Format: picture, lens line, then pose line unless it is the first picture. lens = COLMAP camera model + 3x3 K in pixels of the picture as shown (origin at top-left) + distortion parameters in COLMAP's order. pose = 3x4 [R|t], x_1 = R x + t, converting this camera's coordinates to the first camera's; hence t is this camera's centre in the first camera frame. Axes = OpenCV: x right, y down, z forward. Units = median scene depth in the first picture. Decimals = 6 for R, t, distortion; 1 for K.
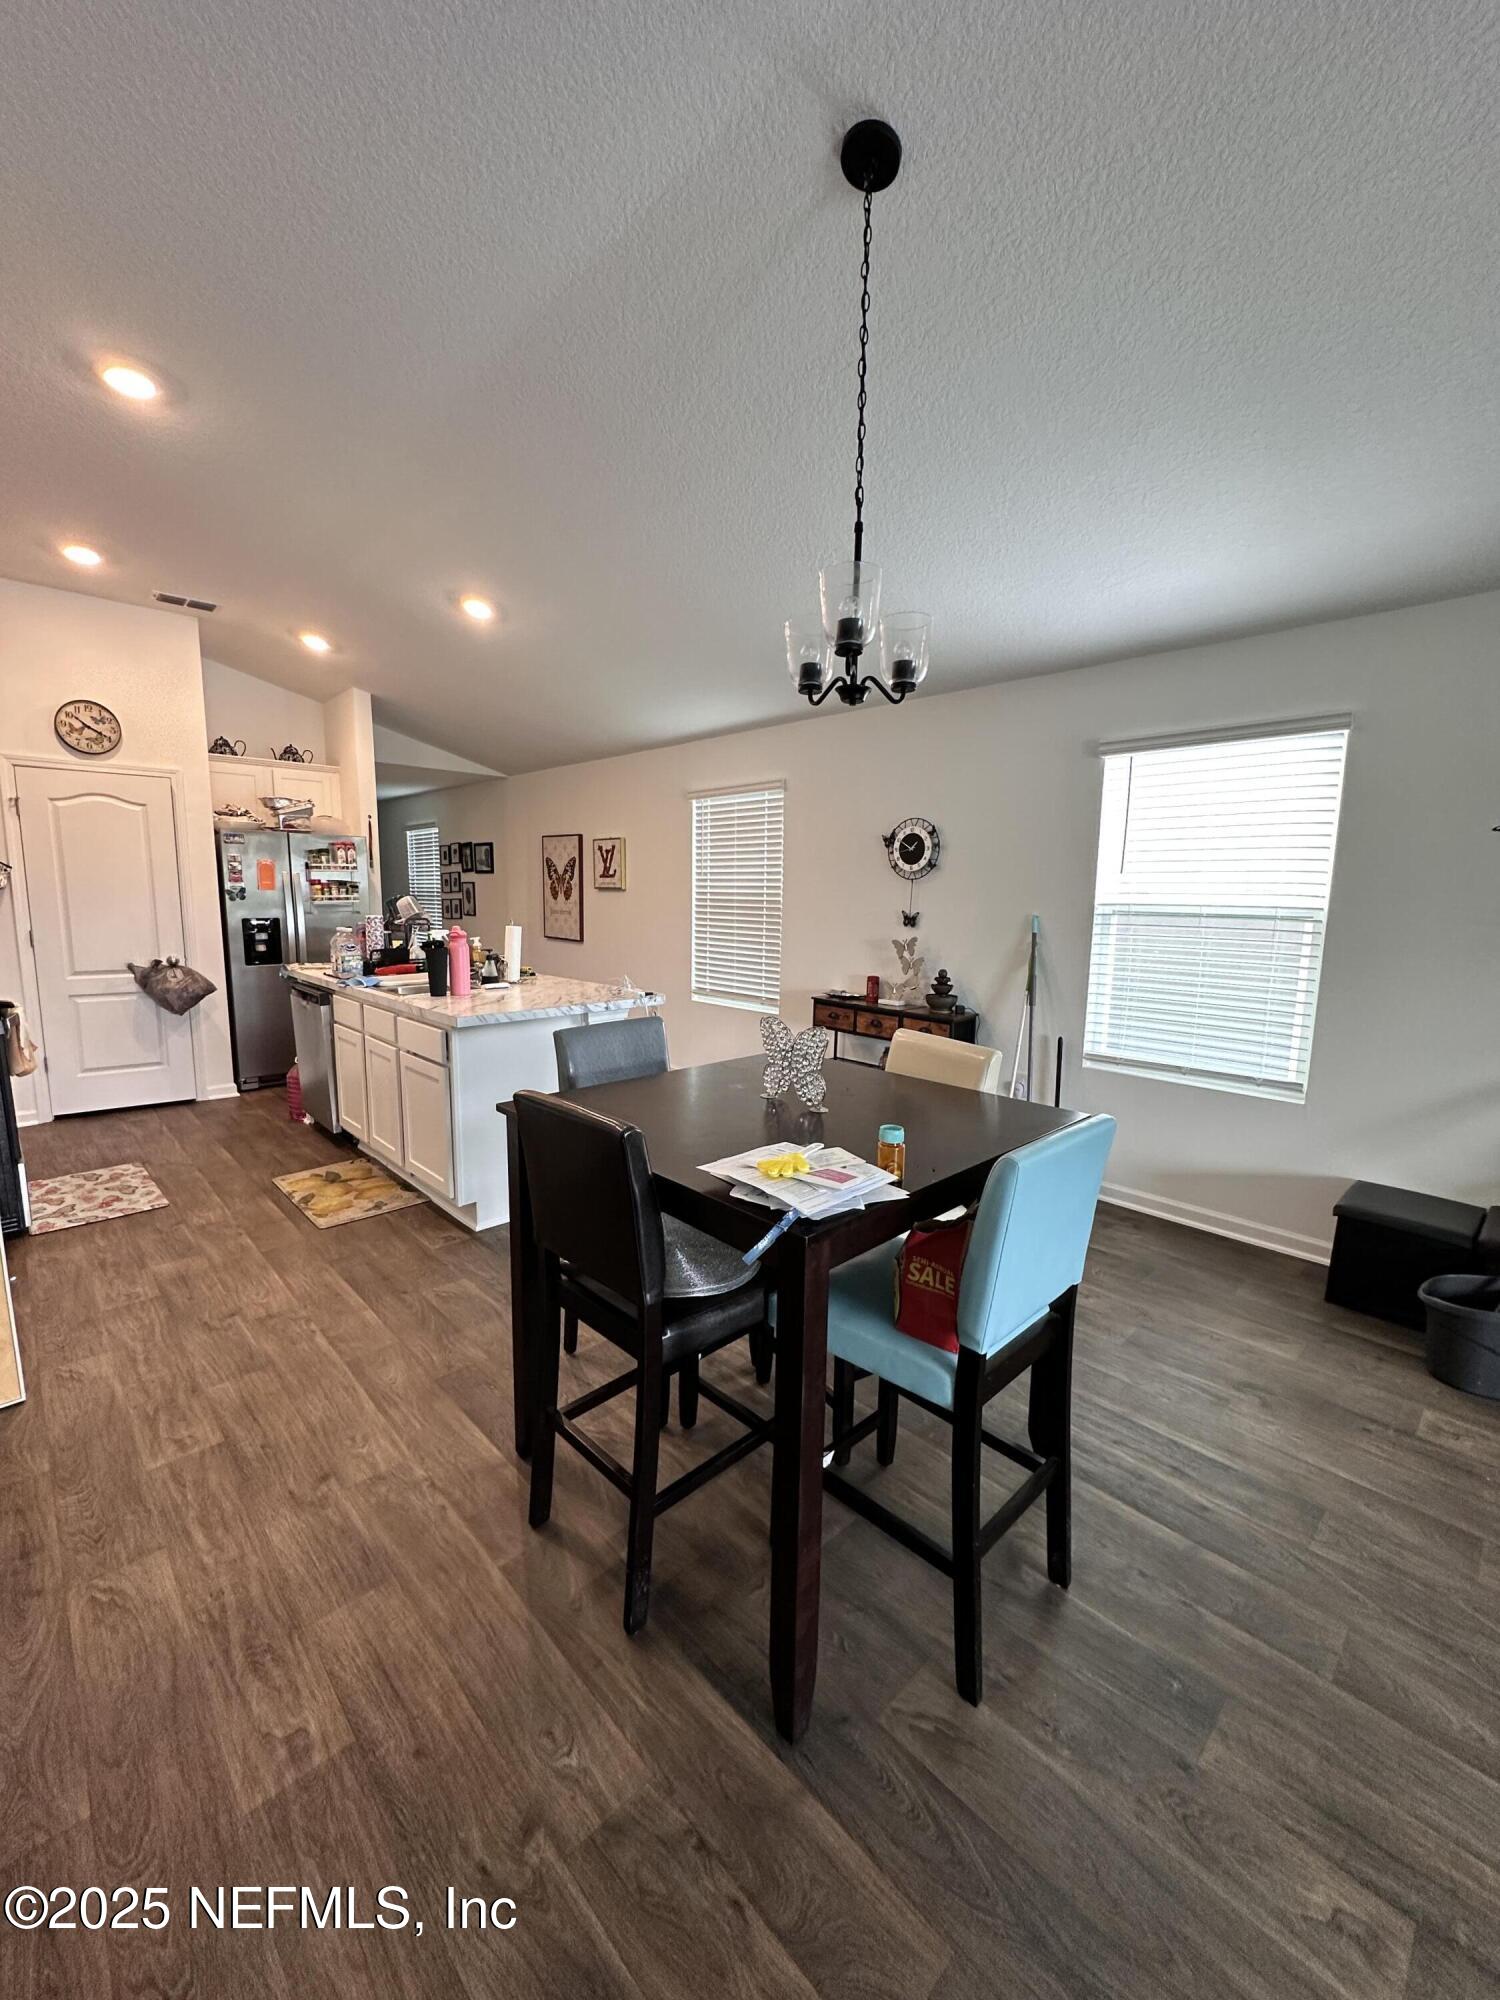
lens RADIAL K [[798.2, 0, 747.4], [0, 798.2, 1000.6], [0, 0, 1]] dist [-0.000371, -0.000011]
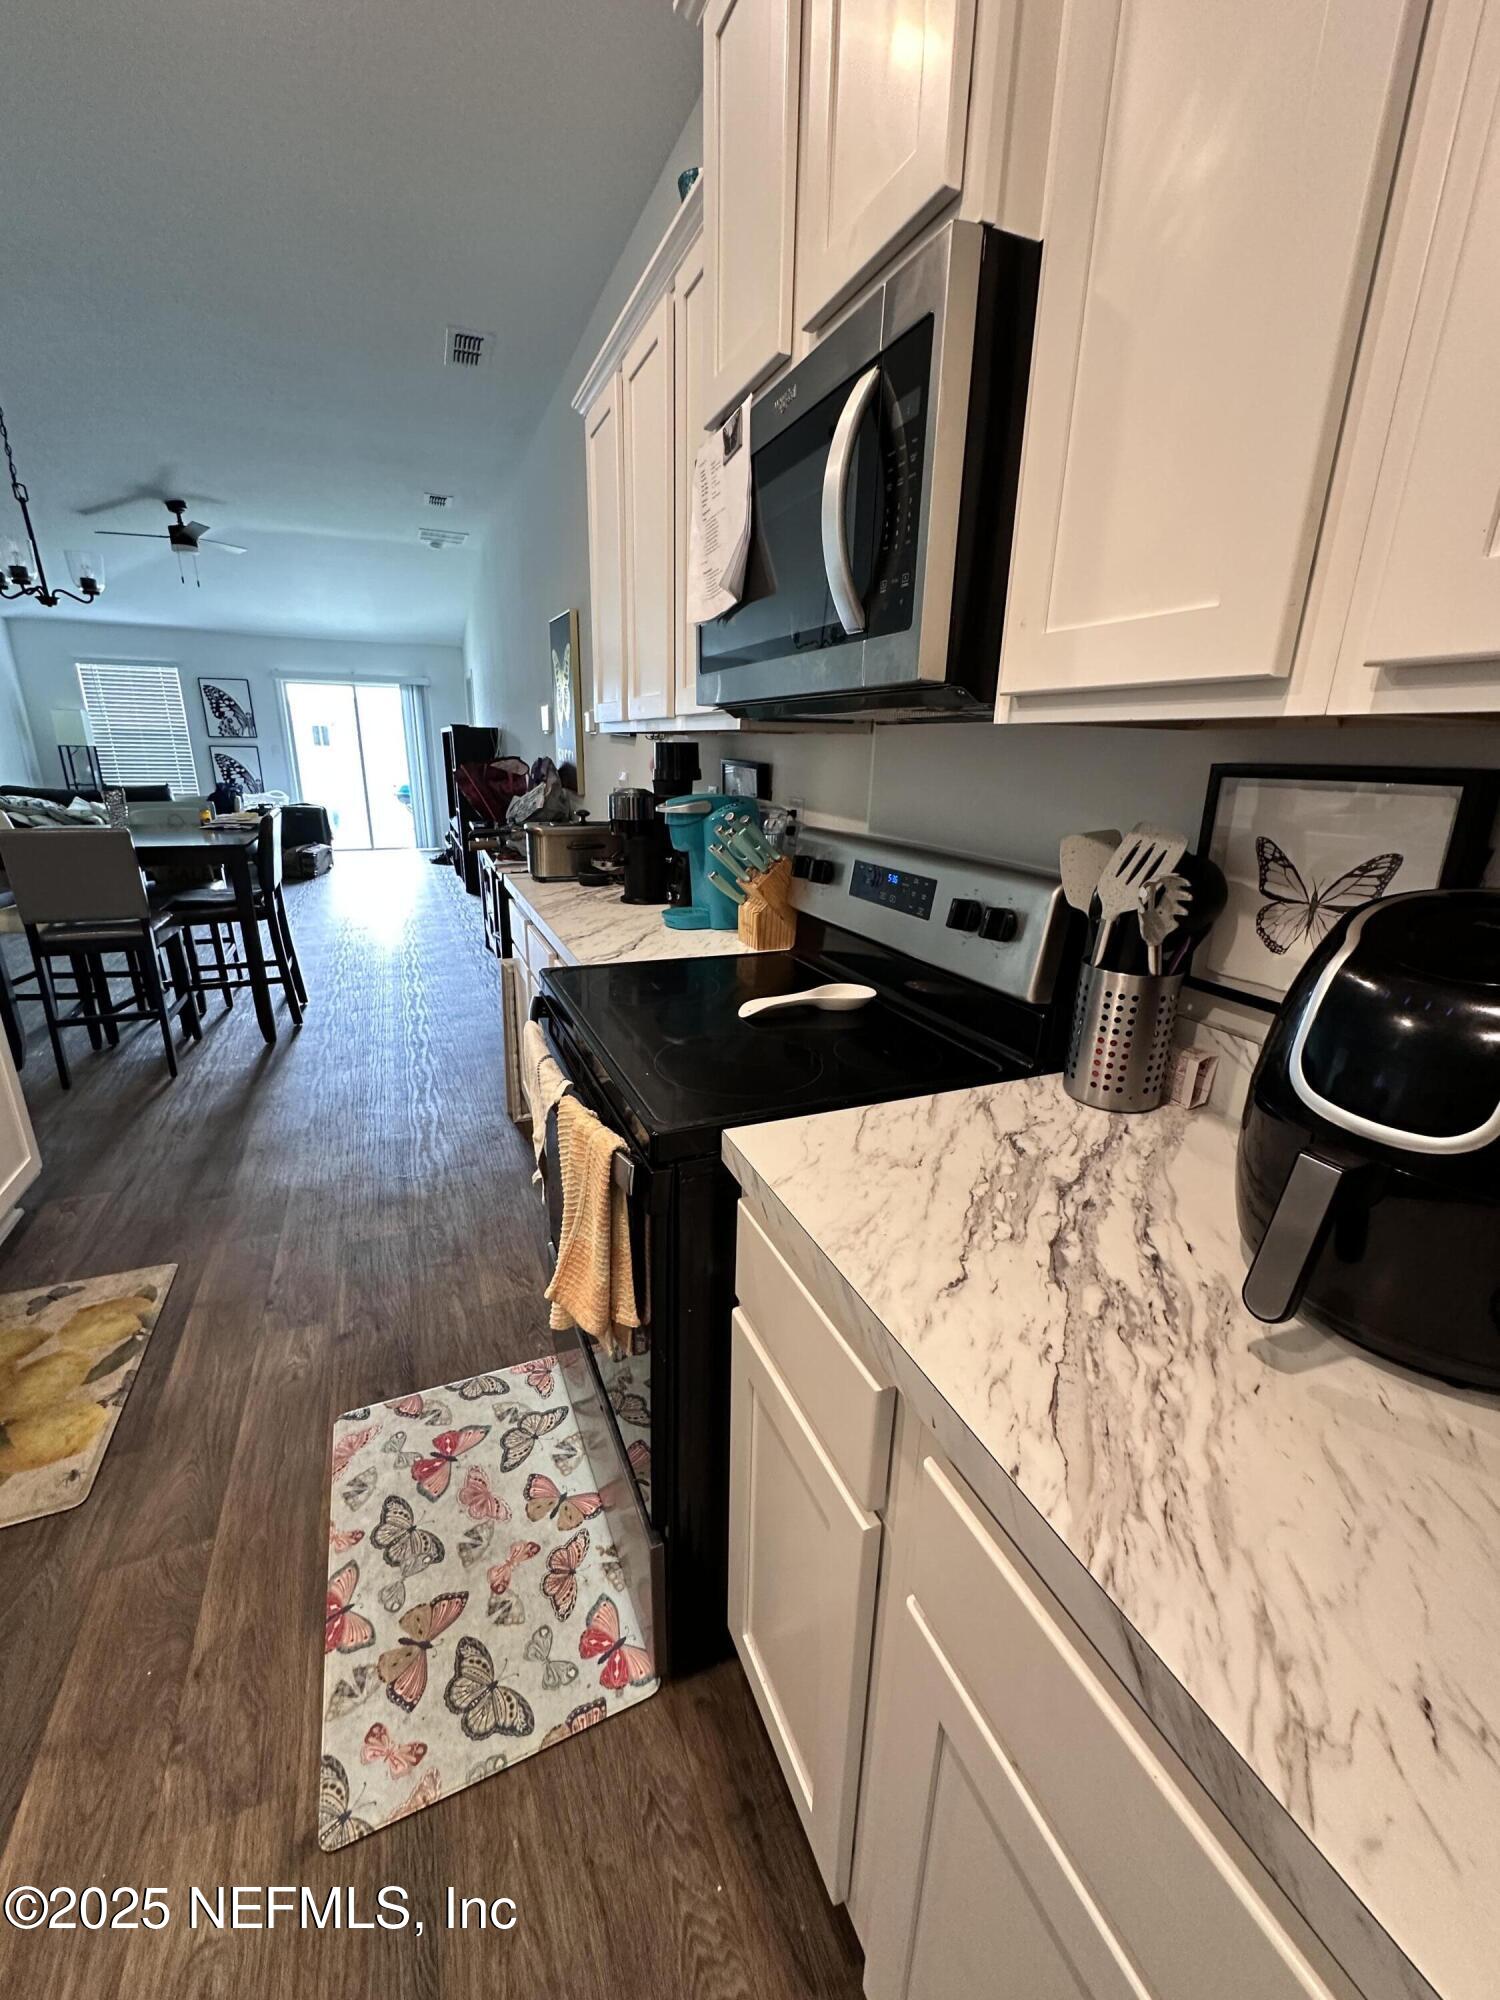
lens RADIAL K [[798.2, 0, 747.4], [0, 798.2, 1000.6], [0, 0, 1]] dist [-0.000371, -0.000011]
pose [[-0.937059, -0.137221, 0.321079, -0.971972], [0.013494, 0.904625, 0.425996, -0.147981], [-0.348911, 0.403516, -0.845835, 1.103391]]
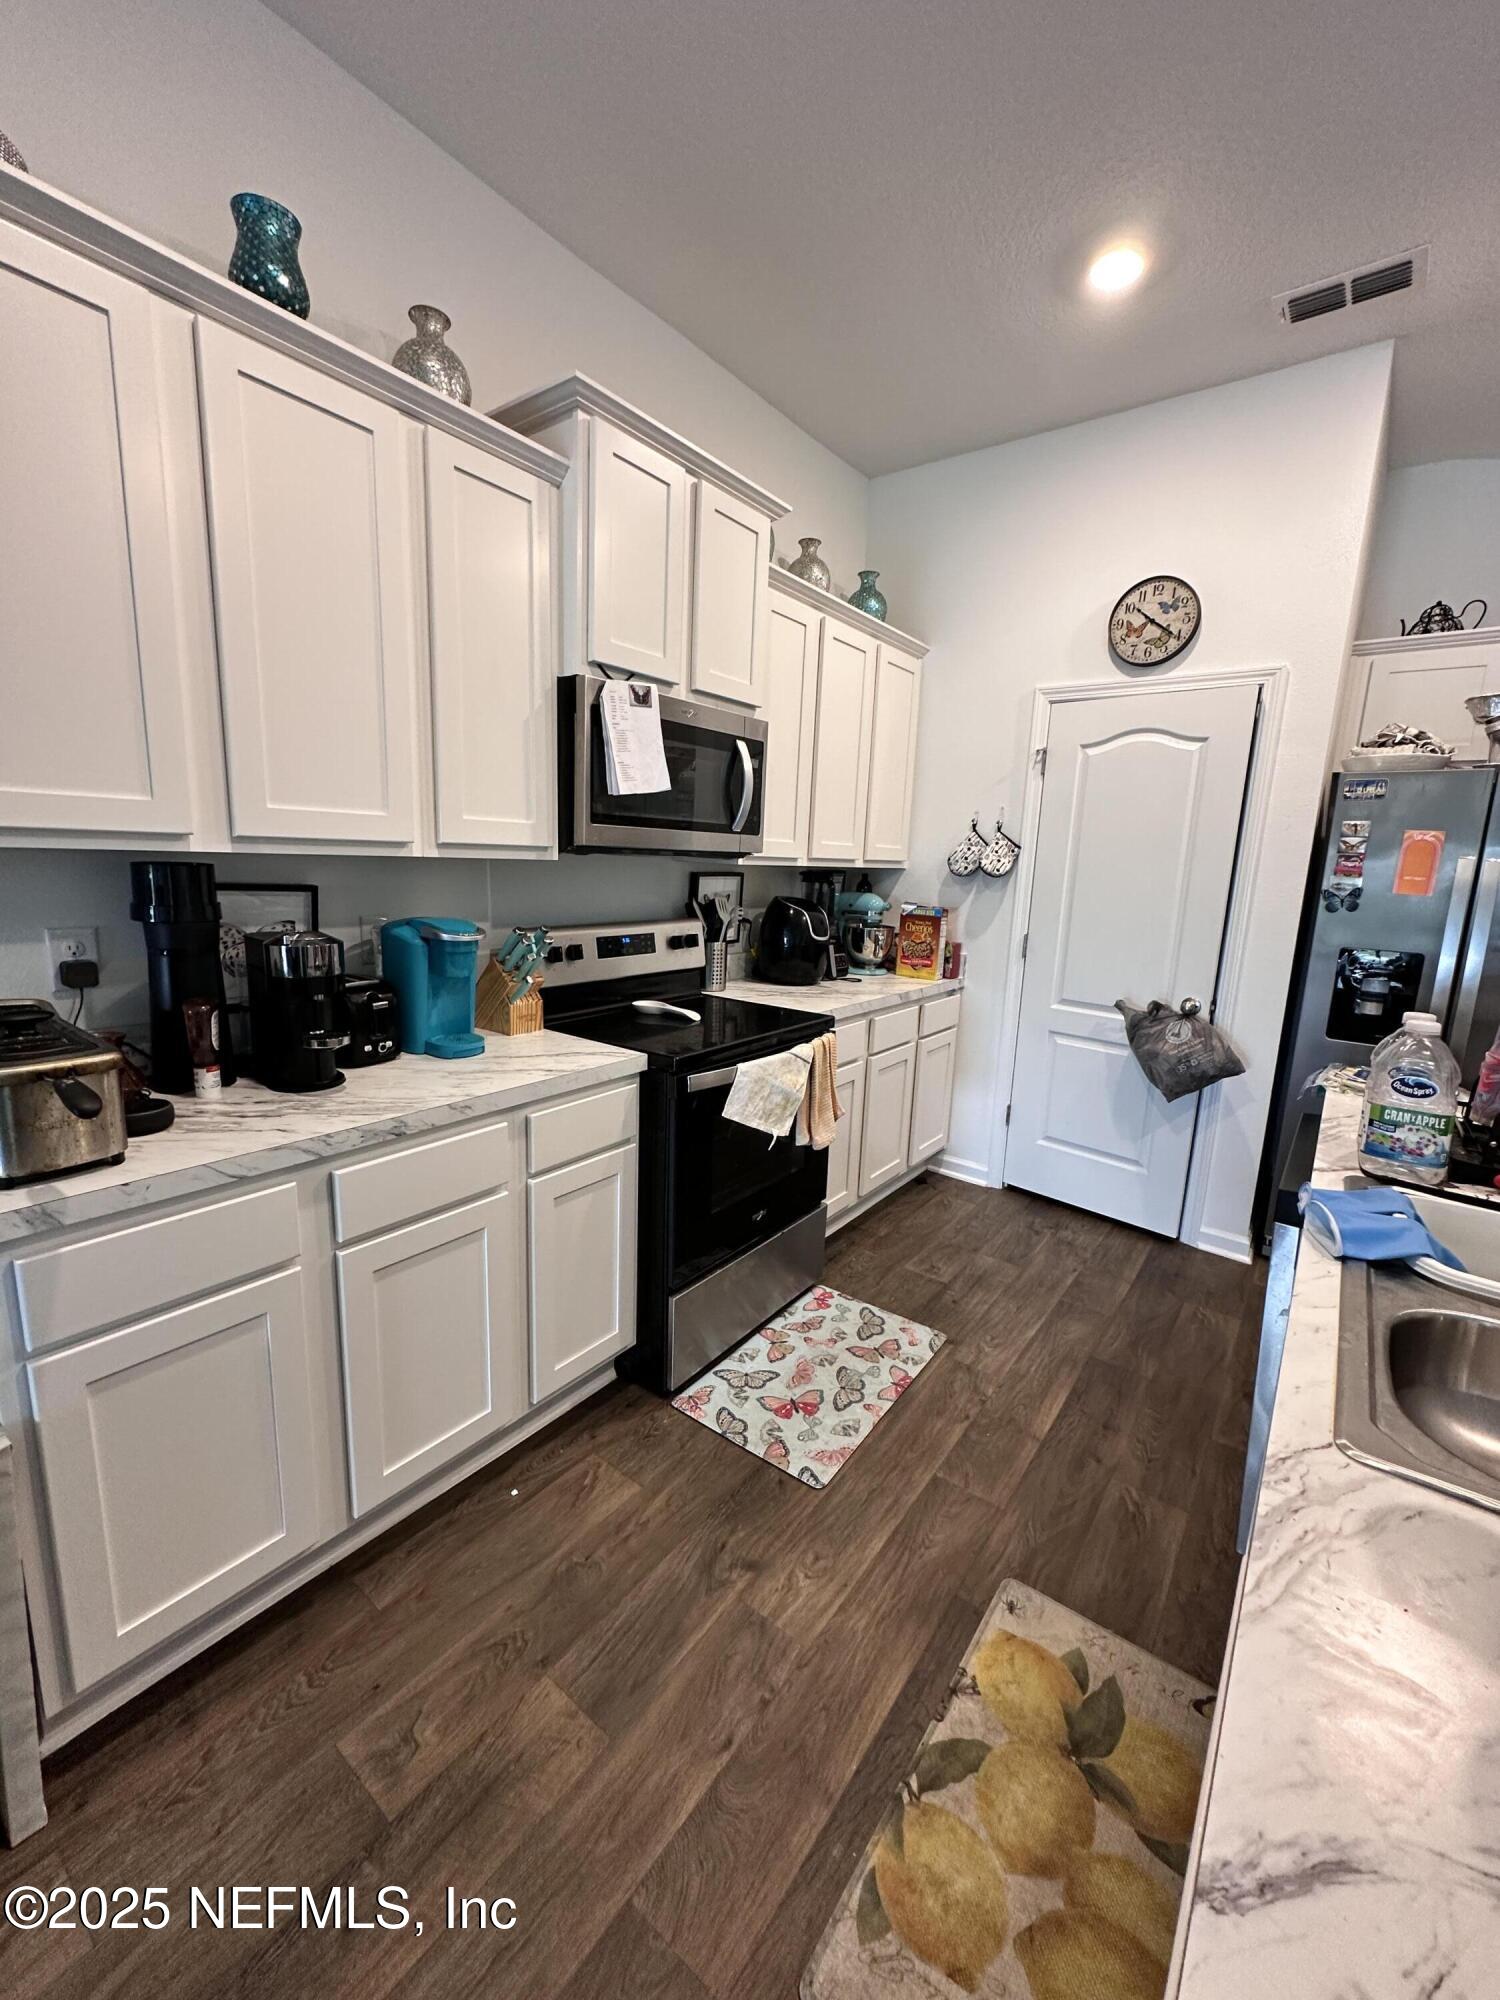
lens RADIAL K [[798.2, 0, 747.4], [0, 798.2, 1000.6], [0, 0, 1]] dist [-0.000371, -0.000011]
pose [[0.158856, 0.172265, -0.972157, -0.260693], [-0.172782, 0.974316, 0.144414, -0.106558], [0.972065, 0.145030, 0.184541, 0.739447]]
